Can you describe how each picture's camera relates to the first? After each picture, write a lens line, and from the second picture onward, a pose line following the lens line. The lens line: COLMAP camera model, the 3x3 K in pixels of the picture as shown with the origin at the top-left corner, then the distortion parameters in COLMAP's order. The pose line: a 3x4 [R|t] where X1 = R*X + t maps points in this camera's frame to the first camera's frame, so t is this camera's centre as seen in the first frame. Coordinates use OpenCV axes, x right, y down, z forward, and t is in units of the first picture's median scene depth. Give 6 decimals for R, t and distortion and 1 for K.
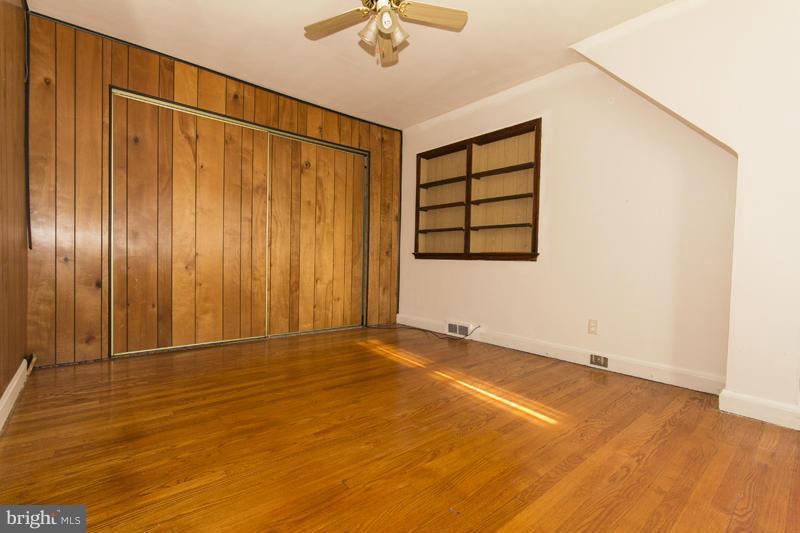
lens RADIAL K [[368.4, 0, 403.8], [0, 368.4, 270.6], [0, 0, 1]] dist [-0.004067, -0.000388]
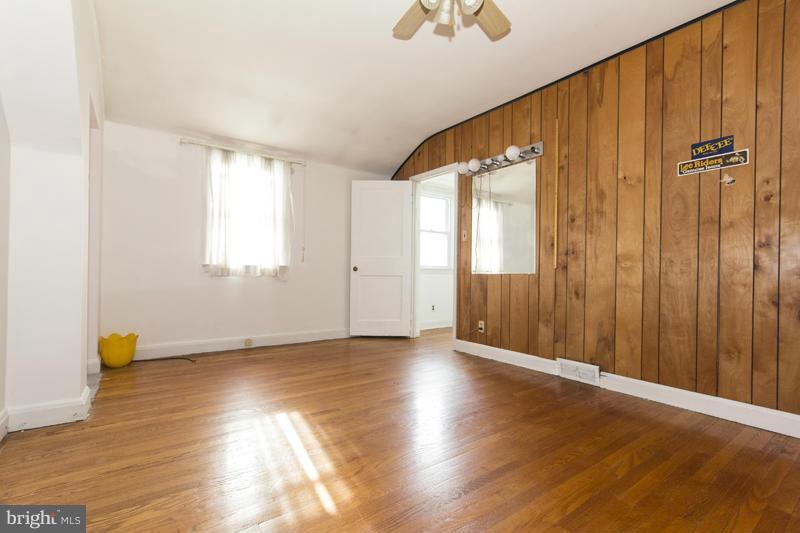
lens RADIAL K [[368.4, 0, 403.8], [0, 368.4, 270.6], [0, 0, 1]] dist [-0.004067, -0.000388]
pose [[-0.996405, -0.036813, 0.076304, -0.034265], [-0.034579, 0.998940, 0.030391, -0.064014], [-0.077342, 0.027643, -0.996621, 1.698978]]
